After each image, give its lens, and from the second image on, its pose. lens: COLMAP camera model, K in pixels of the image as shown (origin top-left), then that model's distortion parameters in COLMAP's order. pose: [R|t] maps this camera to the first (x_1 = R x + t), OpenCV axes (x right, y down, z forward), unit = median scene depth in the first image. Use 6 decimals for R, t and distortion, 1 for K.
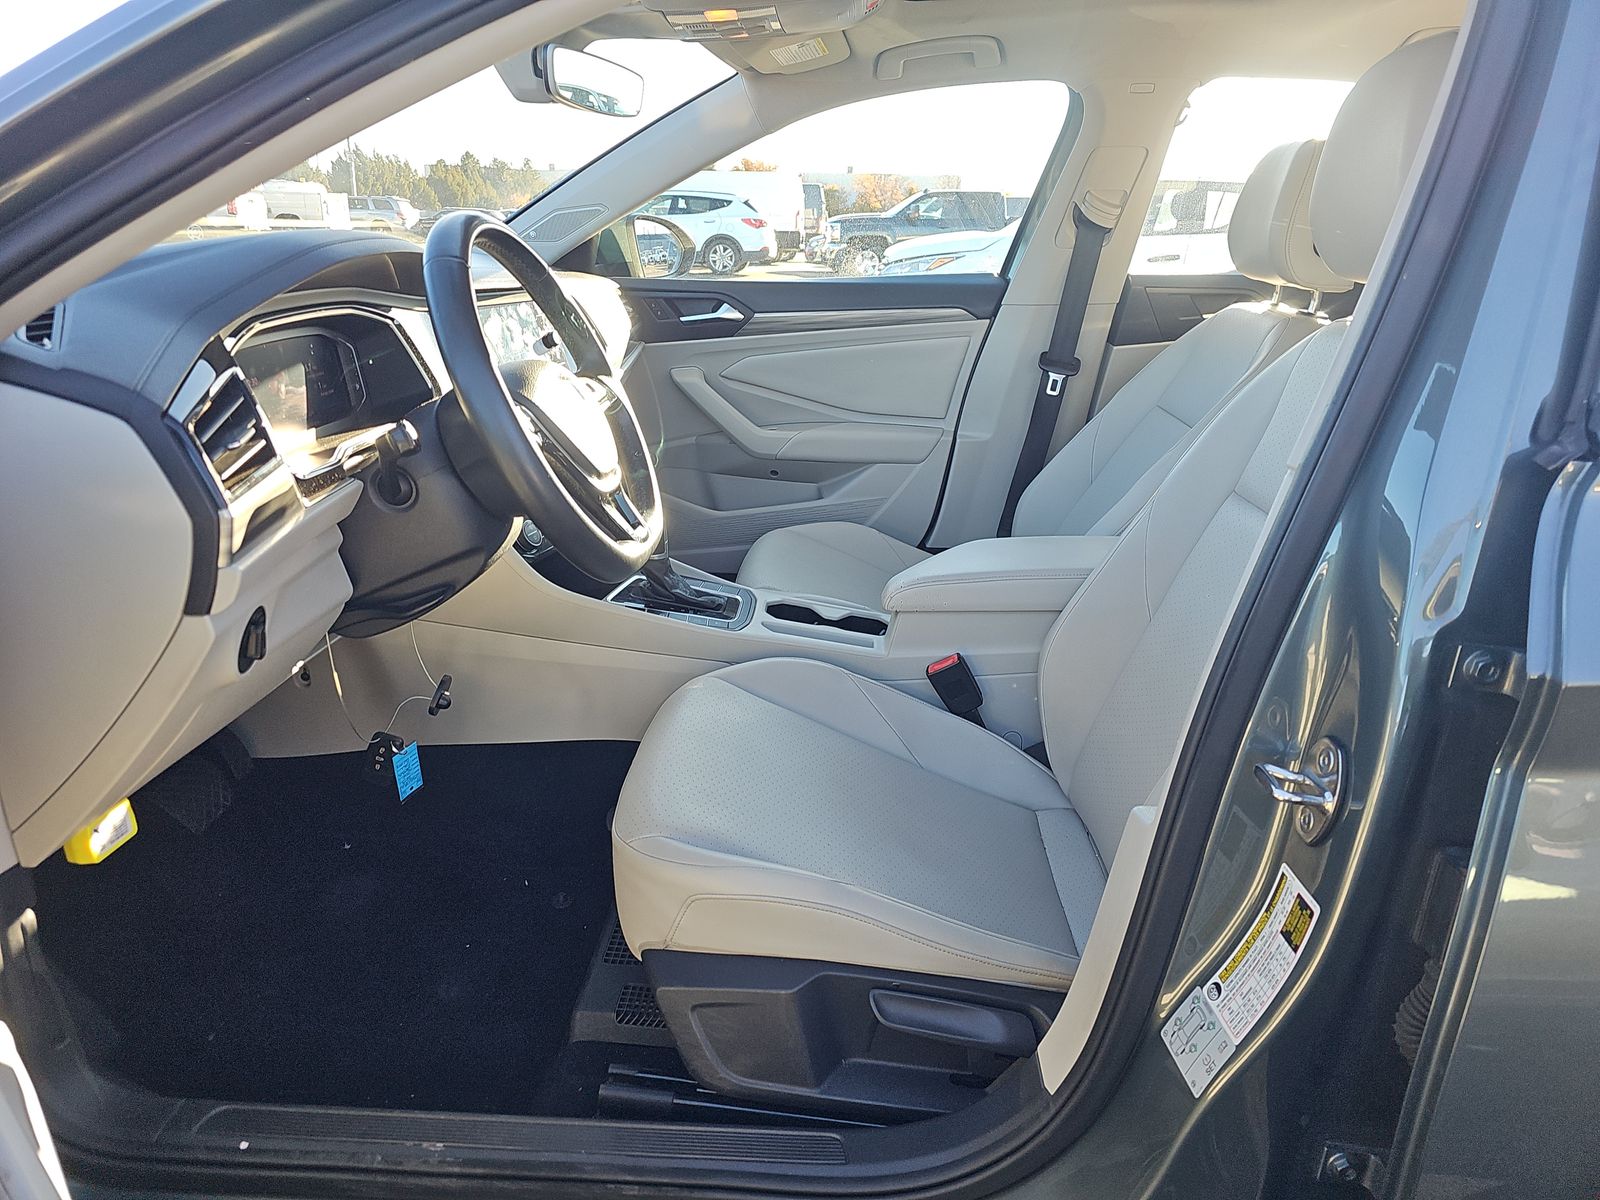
lens RADIAL K [[1028.7, 0, 791.0], [0, 1028.7, 576.4], [0, 0, 1]] dist [0.029865, -0.023583]
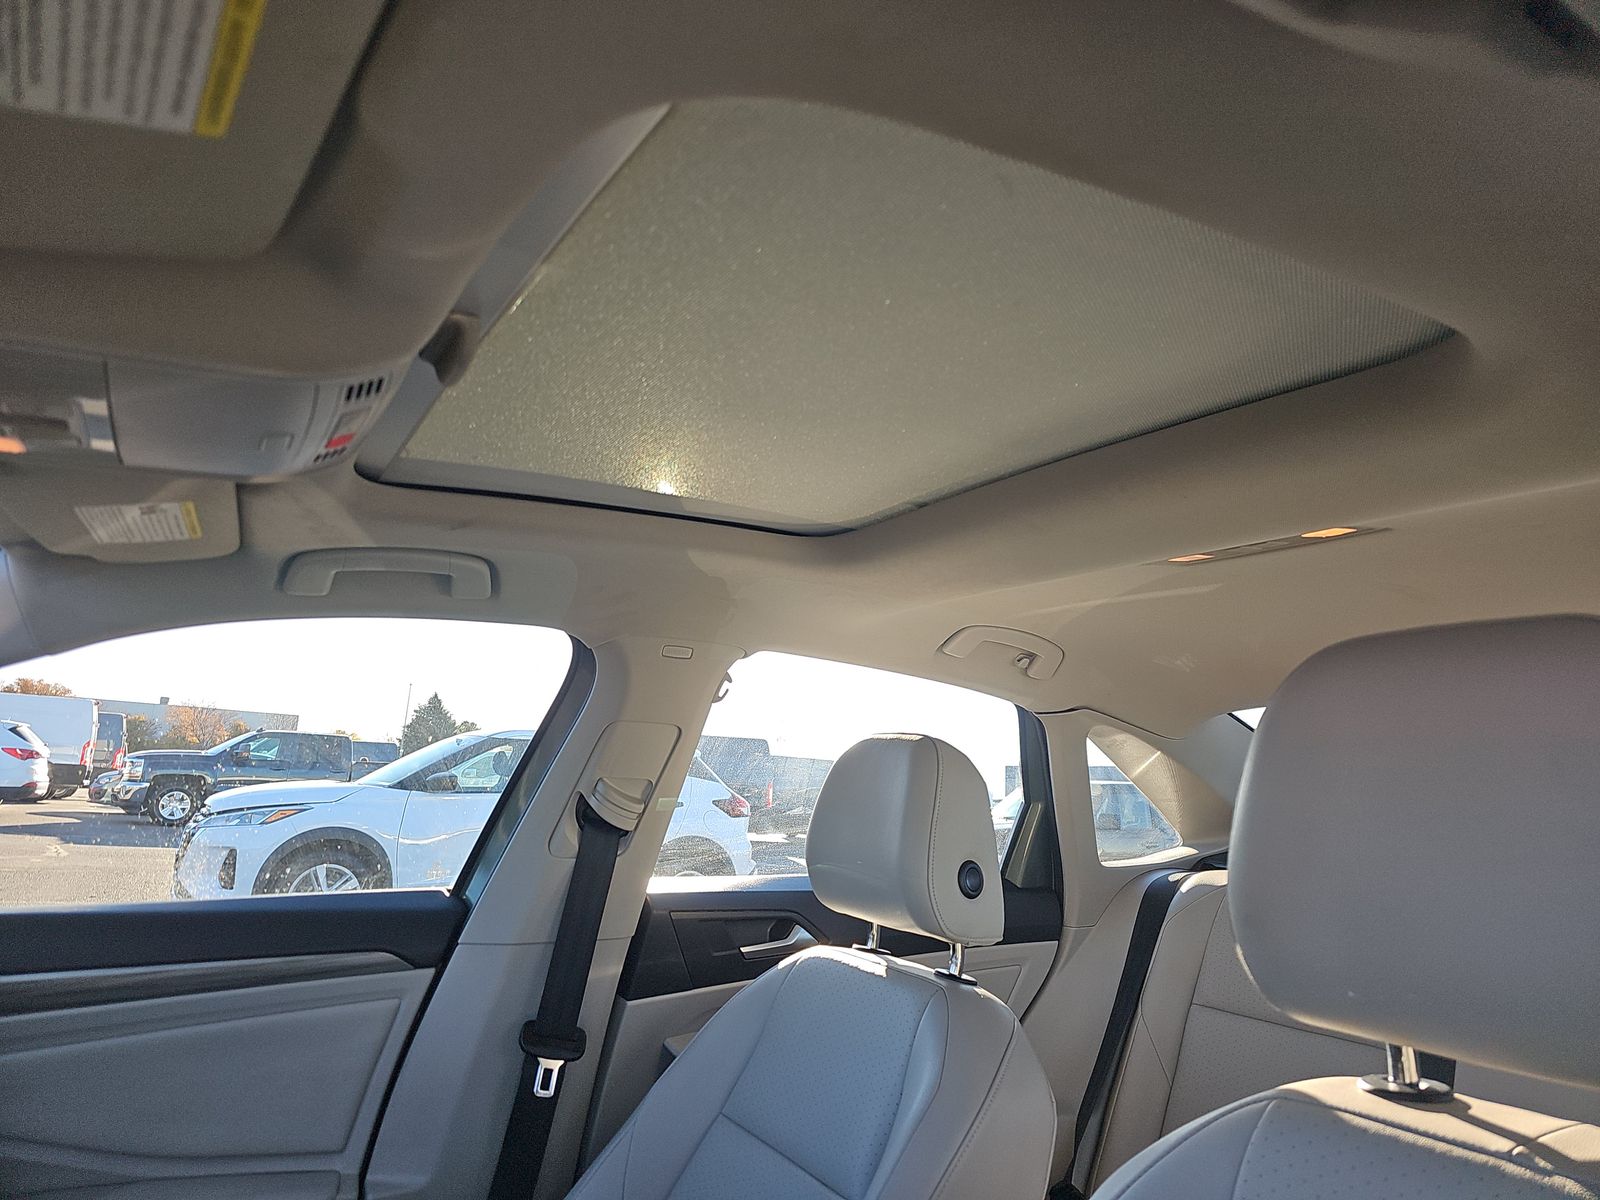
lens RADIAL K [[1028.7, 0, 791.0], [0, 1028.7, 576.4], [0, 0, 1]] dist [0.029865, -0.023583]
pose [[0.825791, 0.146995, 0.544483, -0.002617], [0.140101, 0.881705, -0.450520, -0.145490], [-0.546297, 0.448318, 0.707510, 0.340451]]
